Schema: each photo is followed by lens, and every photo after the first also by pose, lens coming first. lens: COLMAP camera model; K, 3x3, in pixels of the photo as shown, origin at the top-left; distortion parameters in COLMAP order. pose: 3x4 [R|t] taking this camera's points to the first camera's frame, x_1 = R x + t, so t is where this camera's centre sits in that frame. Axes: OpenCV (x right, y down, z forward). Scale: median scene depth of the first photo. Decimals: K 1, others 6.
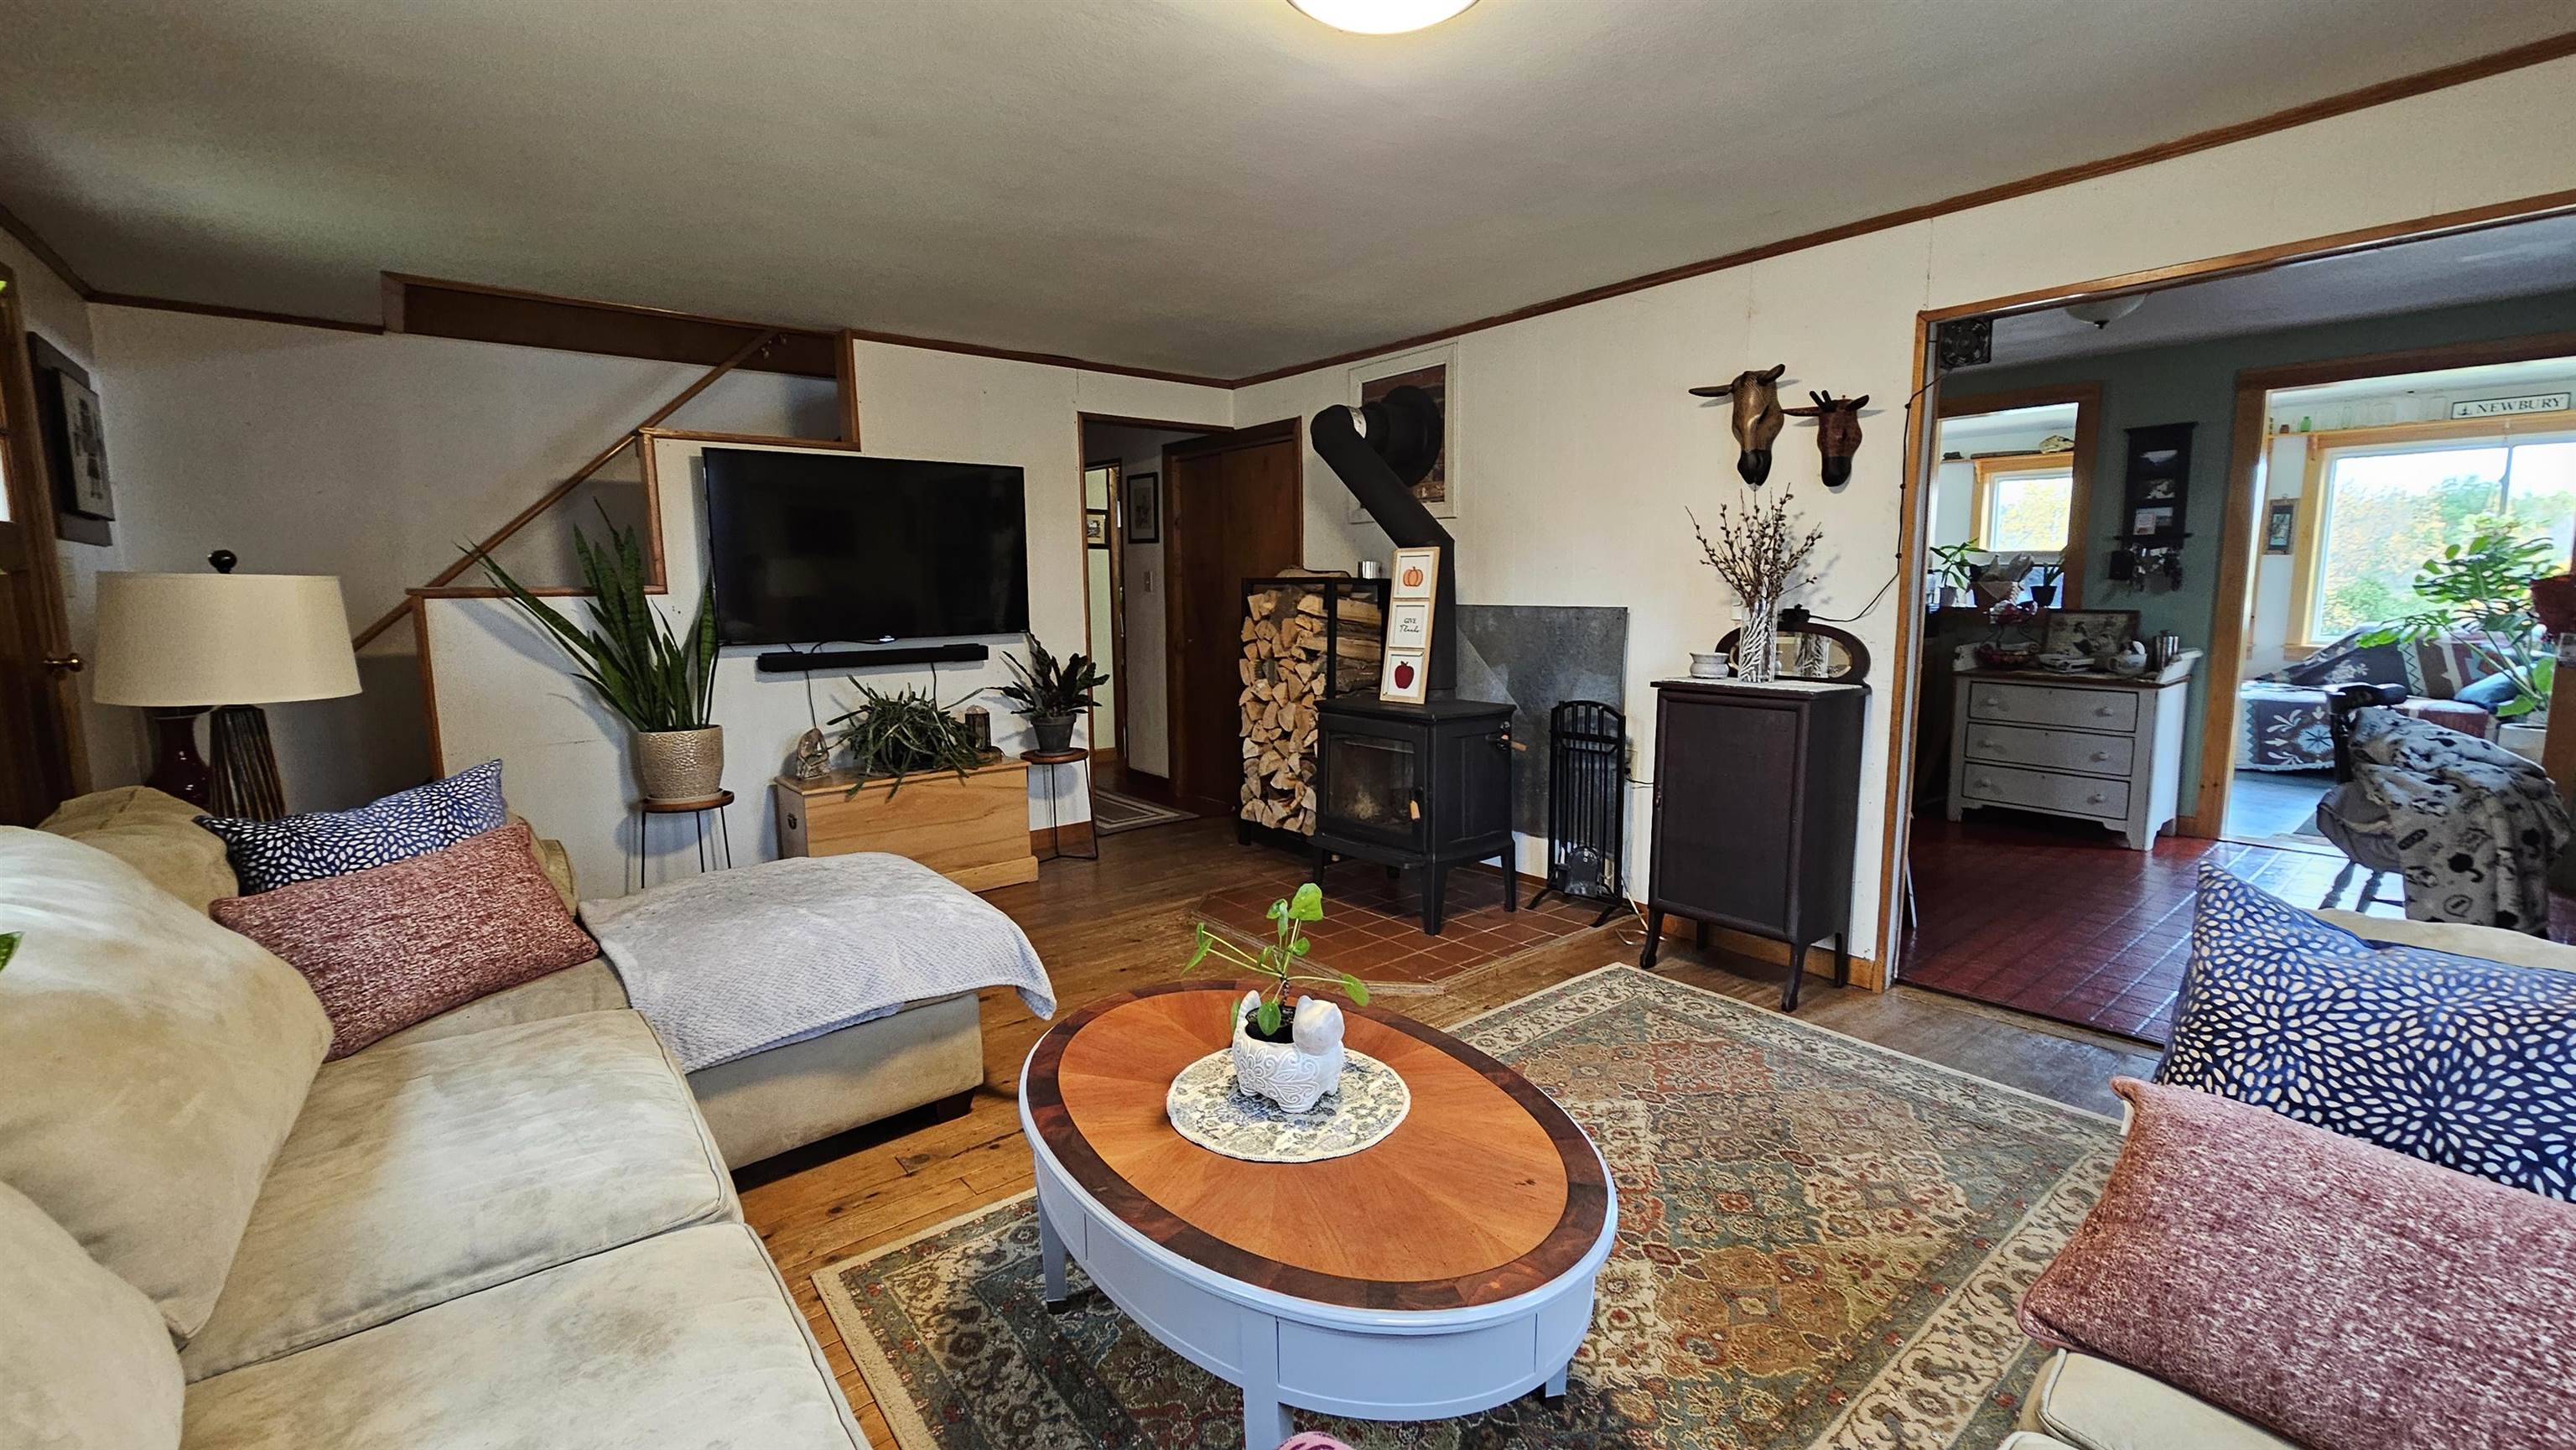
lens RADIAL K [[1063.2, 0, 1293.3], [0, 1063.2, 719.3], [0, 0, 1]] dist [0.002523, 0.000173]
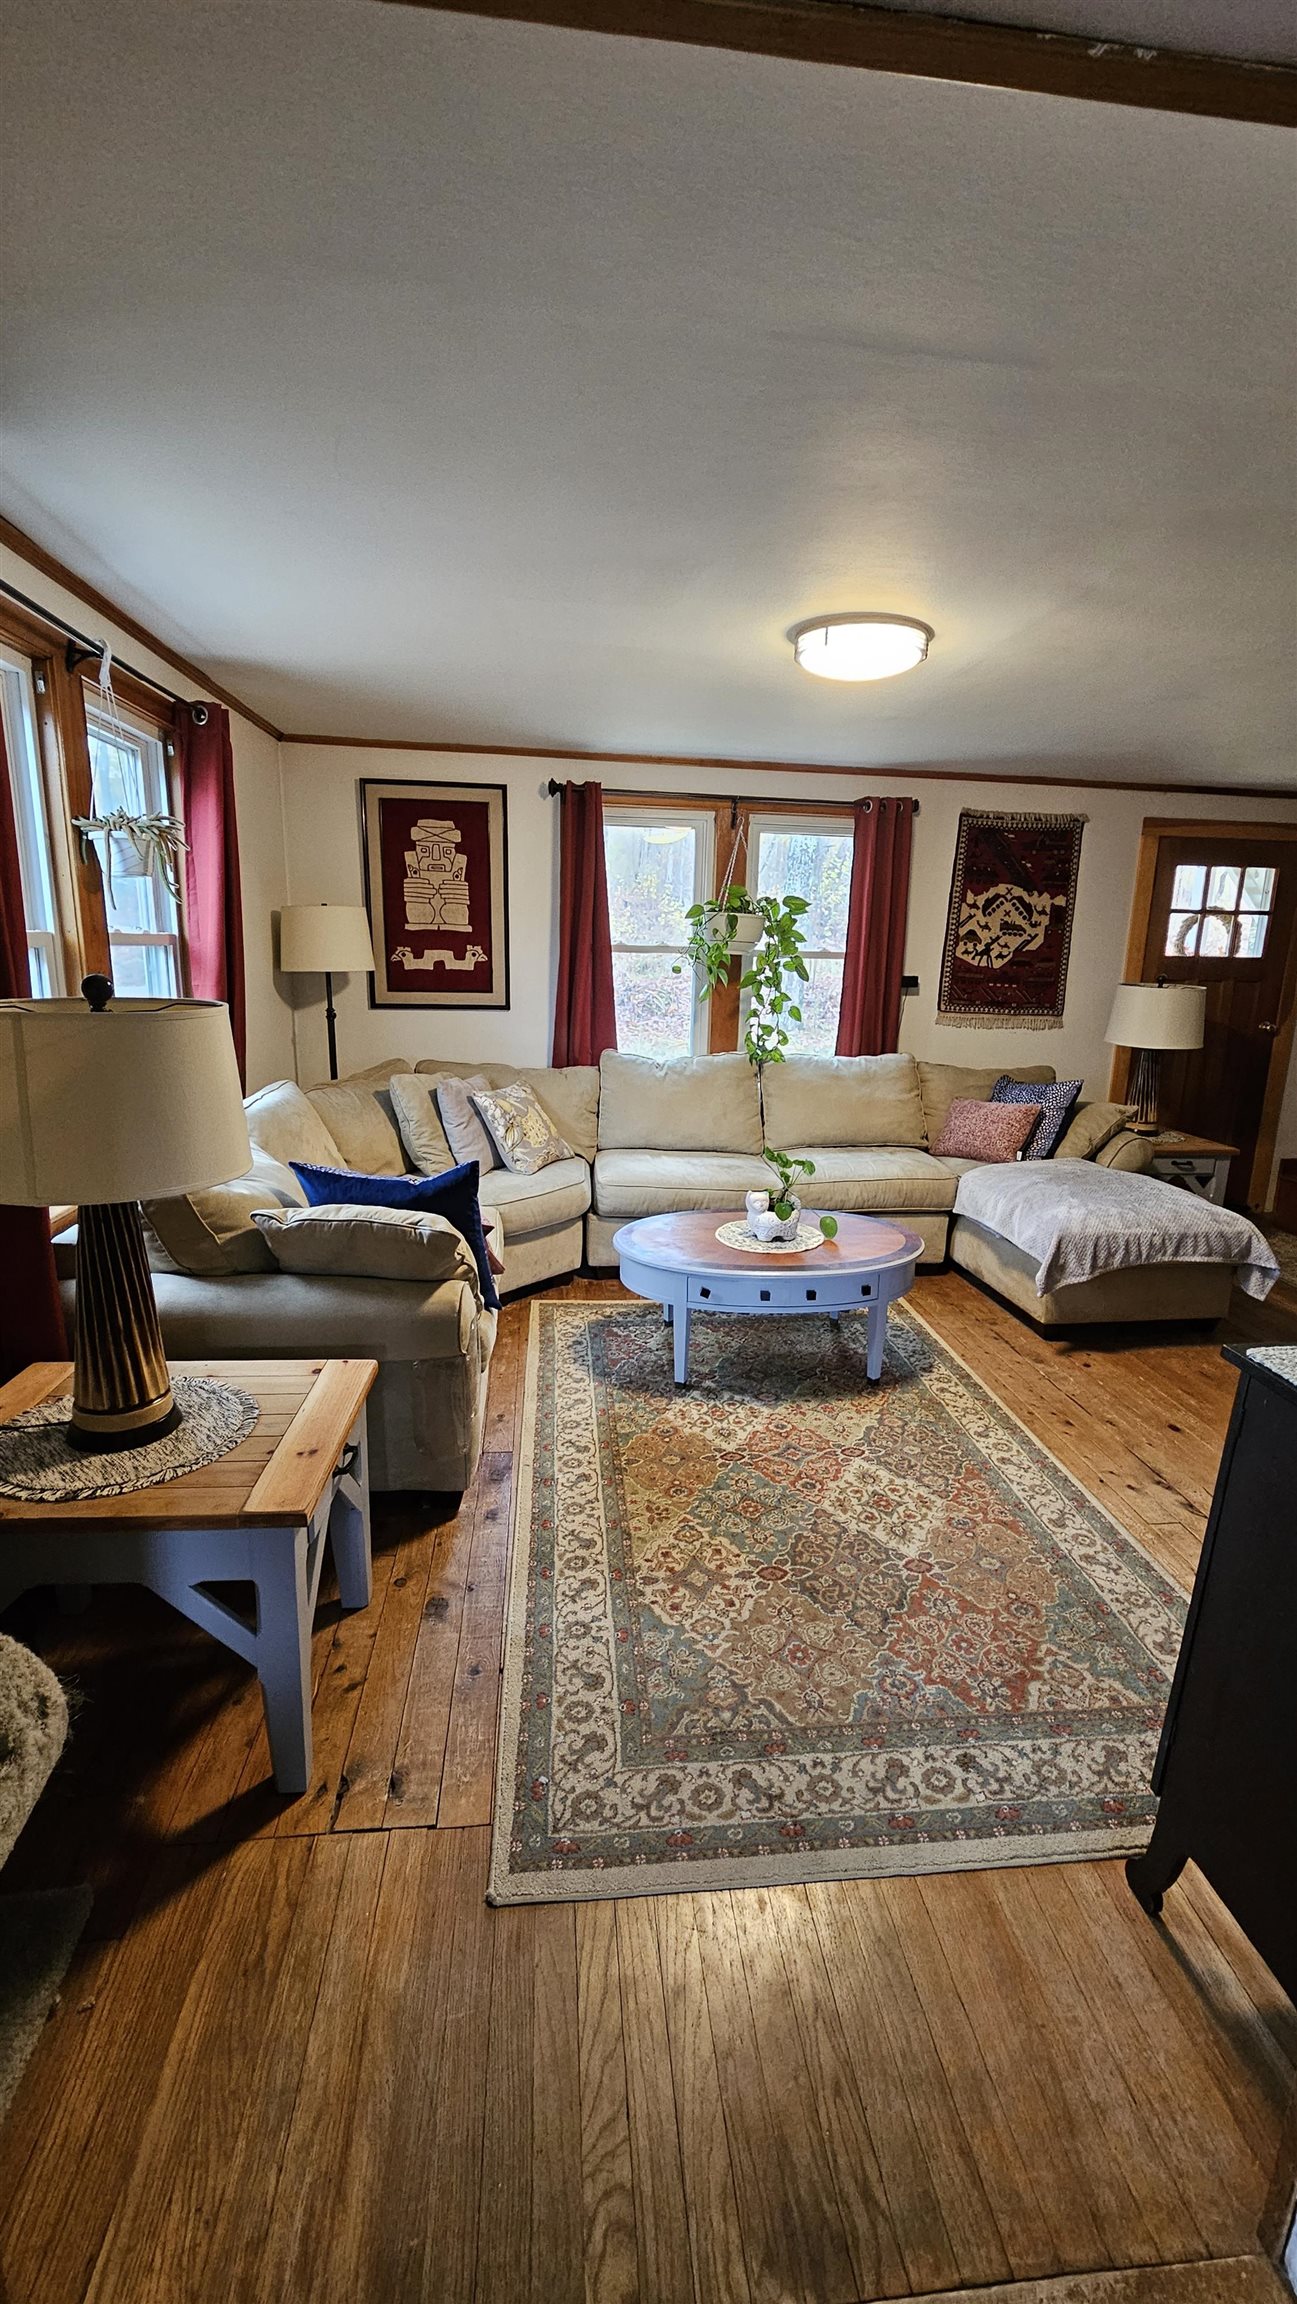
lens RADIAL K [[962.9, 0, 659.0], [0, 962.9, 1154.9], [0, 0, 1]] dist [0.028511, 0.000054]
pose [[-0.541049, 0.177590, -0.822027, 0.837524], [-0.130317, 0.947940, 0.290565, -0.173522], [0.830833, 0.264334, -0.489739, 0.839488]]
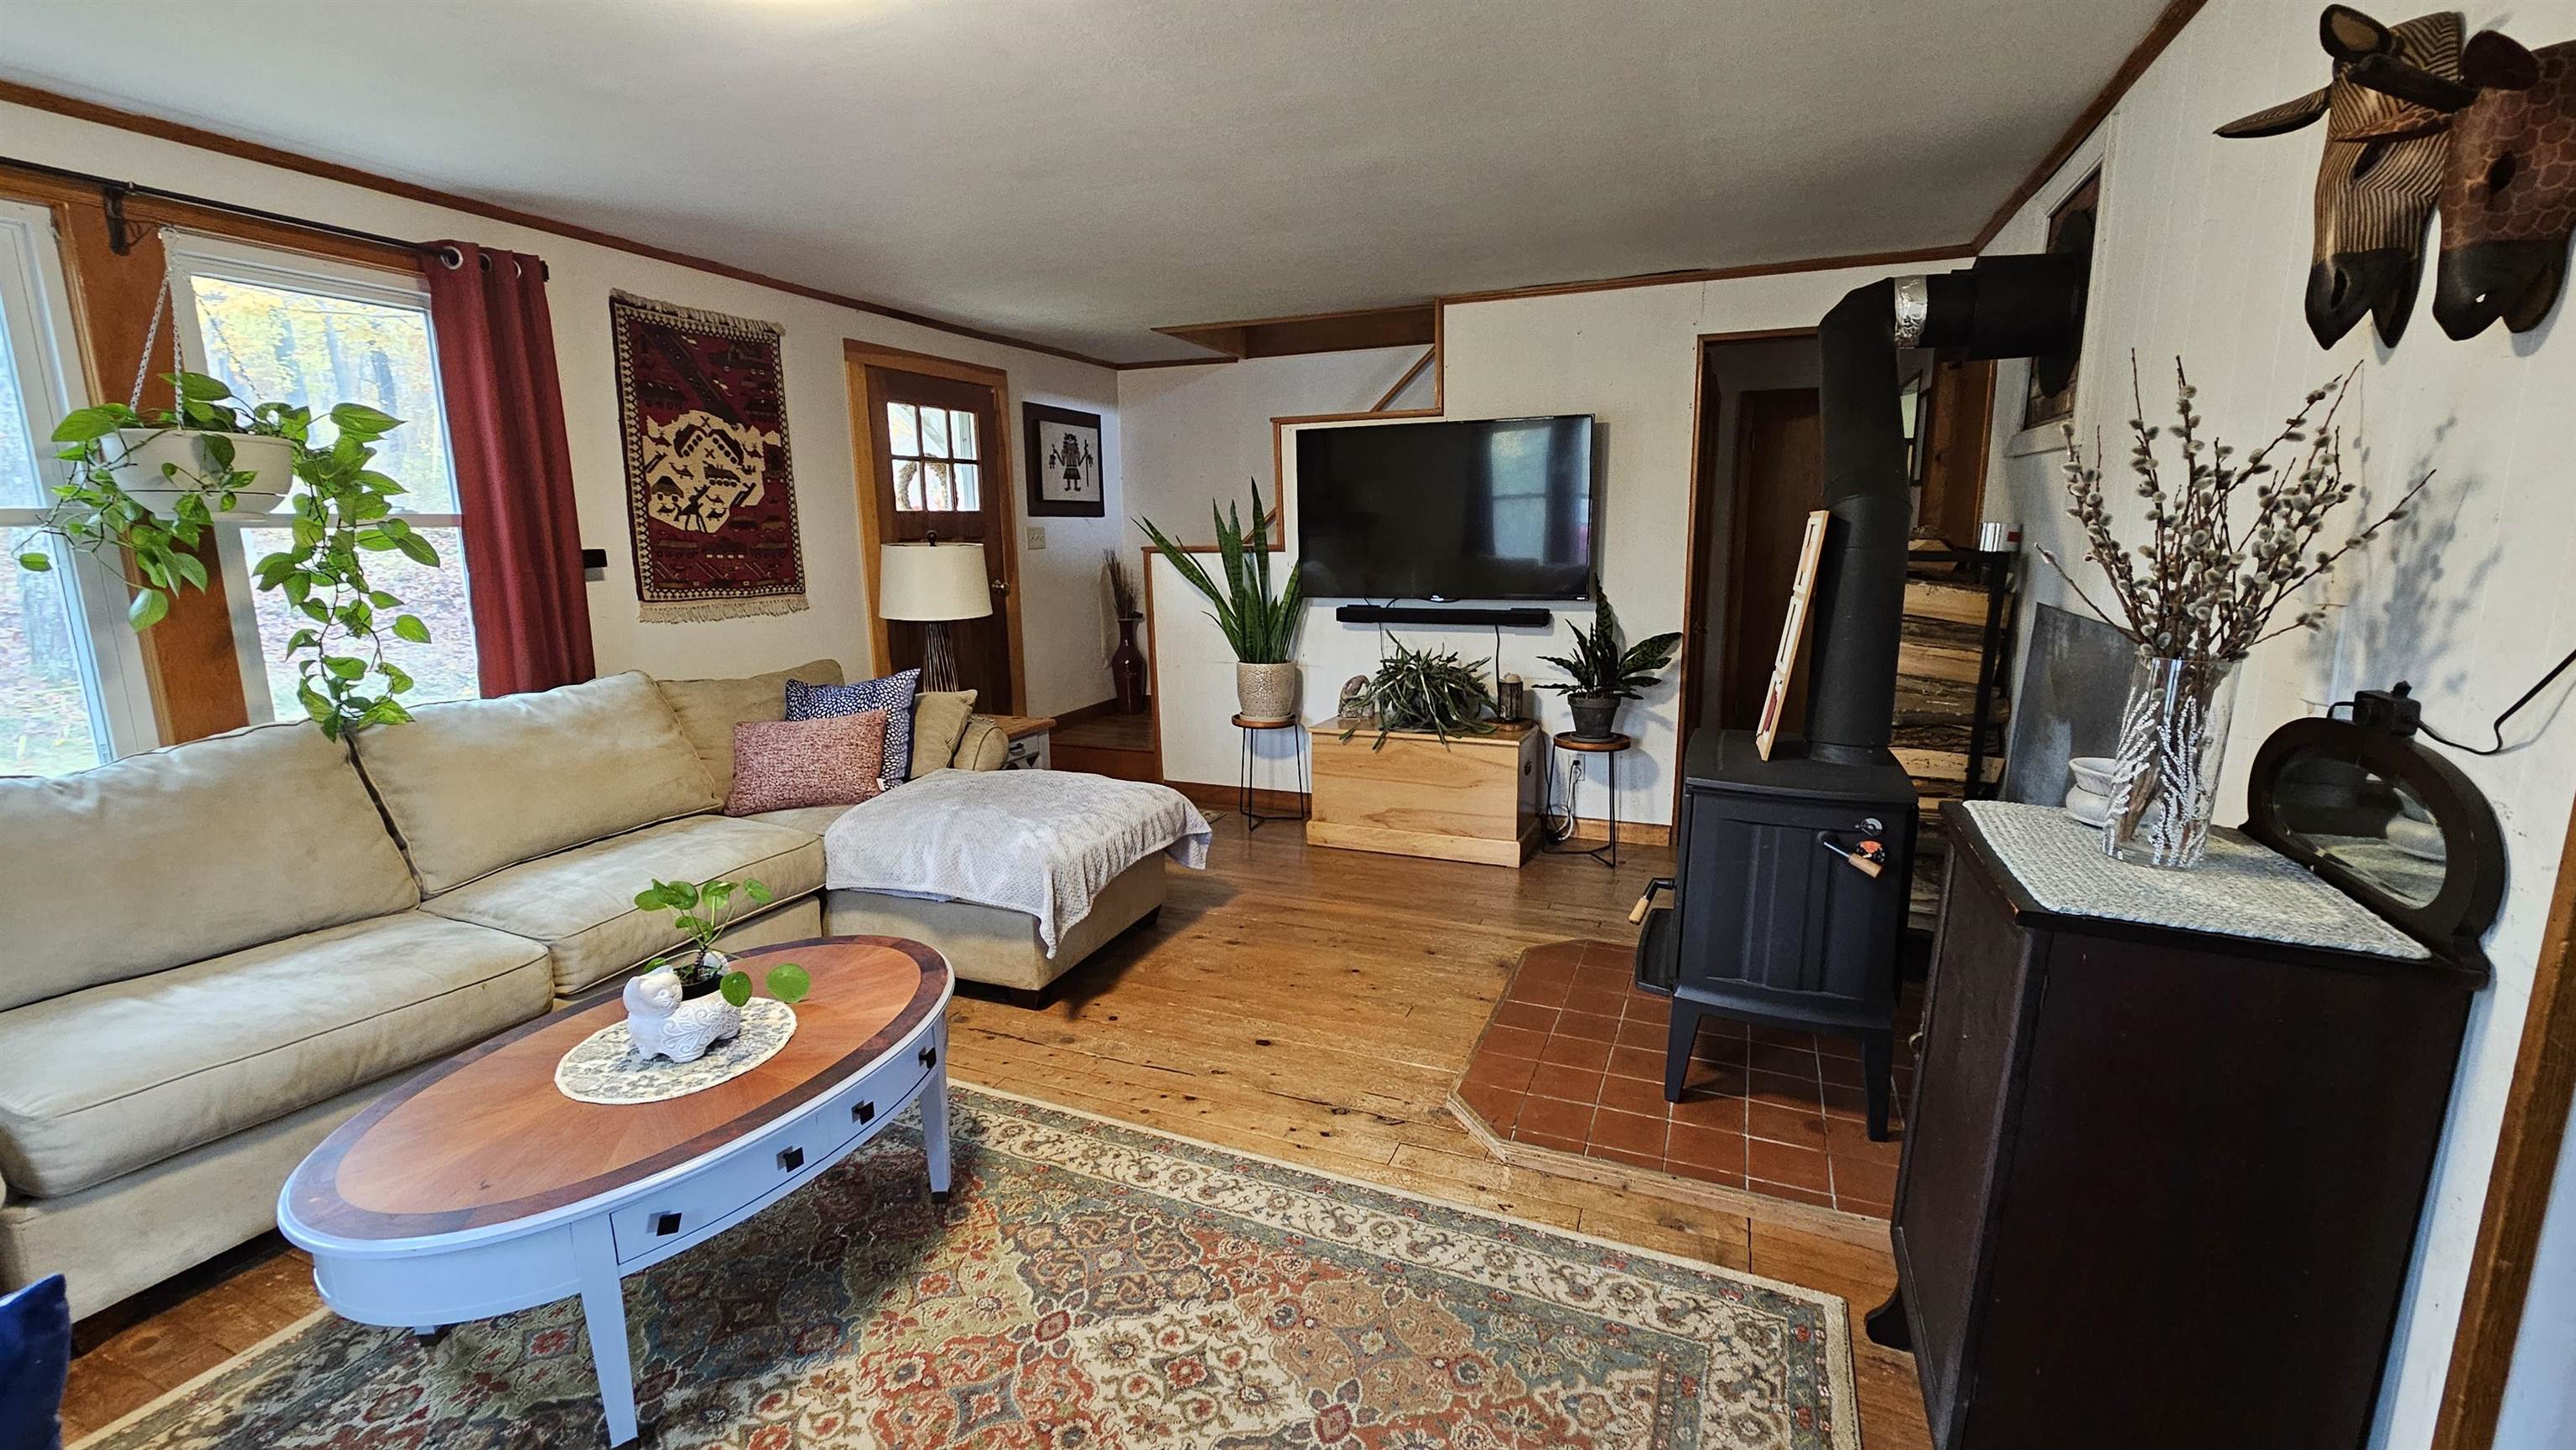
lens RADIAL K [[1063.2, 0, 1293.3], [0, 1063.2, 719.3], [0, 0, 1]] dist [0.002523, 0.000173]
pose [[0.466201, 0.163777, -0.869387, 0.592601], [-0.105409, 0.985998, 0.129220, -0.099446], [0.878376, 0.031399, 0.476937, 0.489662]]
